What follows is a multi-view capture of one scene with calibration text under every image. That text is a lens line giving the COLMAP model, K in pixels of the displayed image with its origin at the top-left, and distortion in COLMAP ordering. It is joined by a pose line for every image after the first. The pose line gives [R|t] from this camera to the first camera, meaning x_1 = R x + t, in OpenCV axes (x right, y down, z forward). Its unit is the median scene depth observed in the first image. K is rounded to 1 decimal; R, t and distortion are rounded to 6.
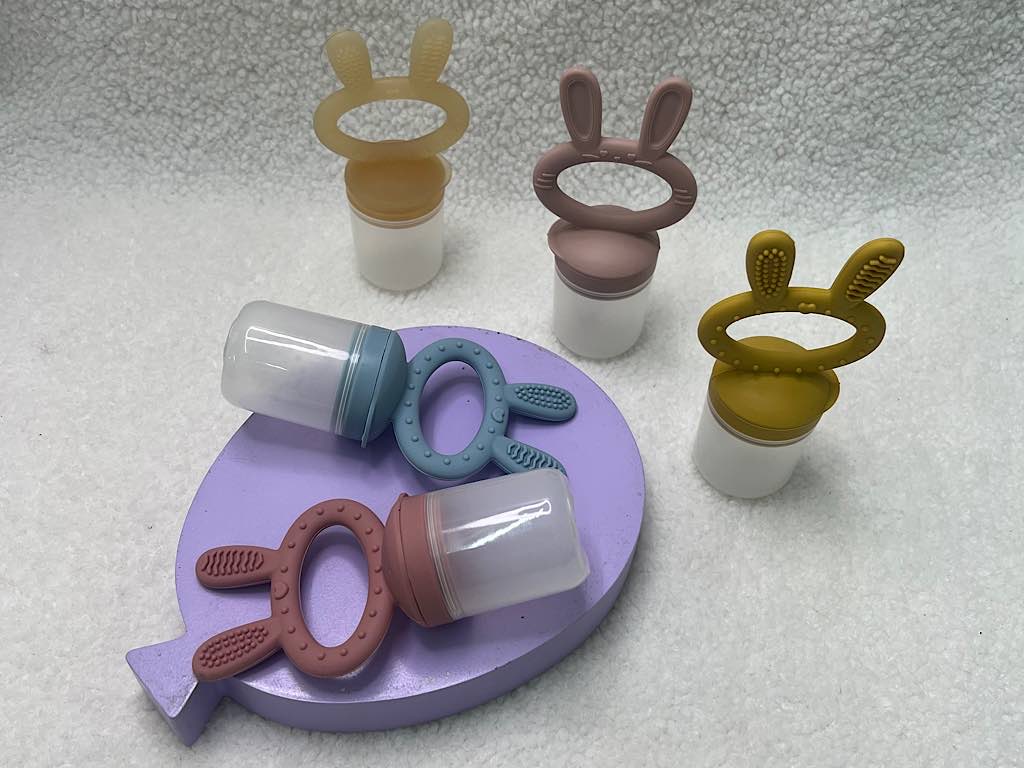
lens RADIAL K [[1061.6, 0, 522.5], [0, 1061.6, 390.9], [0, 0, 1]] dist [-0.002718, 0.000000]
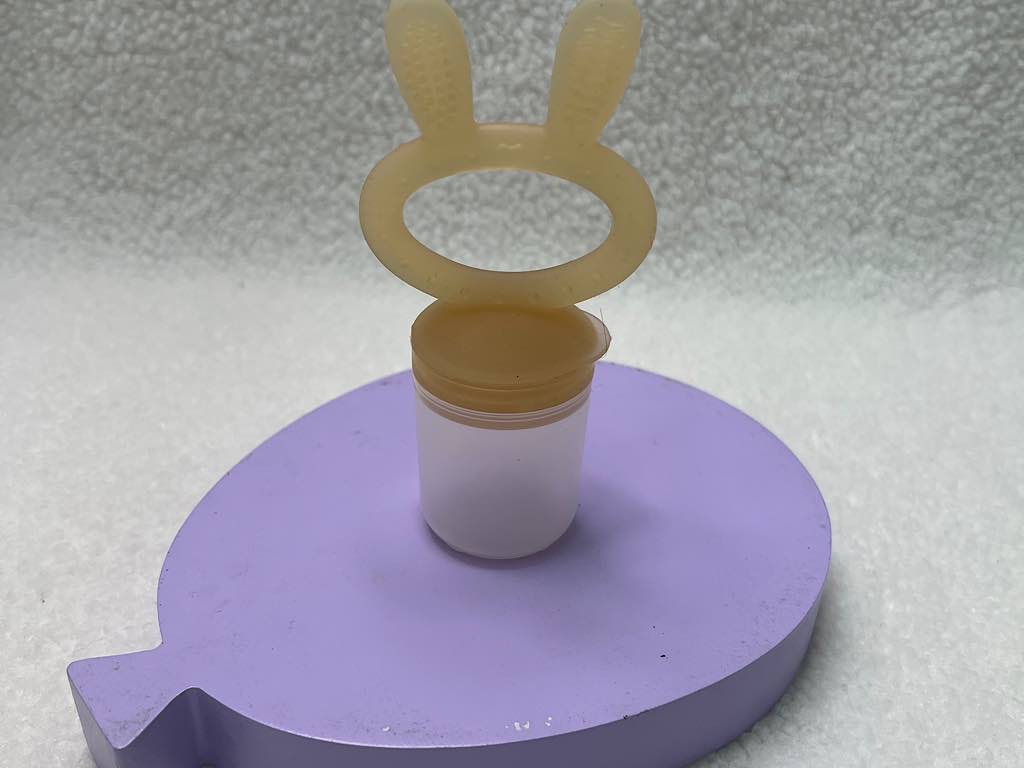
lens RADIAL K [[1069.3, 0, 502.6], [0, 1069.3, 423.8], [0, 0, 1]] dist [-0.004258, 0.000000]
pose [[0.999879, -0.007076, -0.013825, -0.028941], [0.002568, 0.953263, -0.302131, 0.191753], [0.015316, 0.302059, 0.953166, 0.240257]]
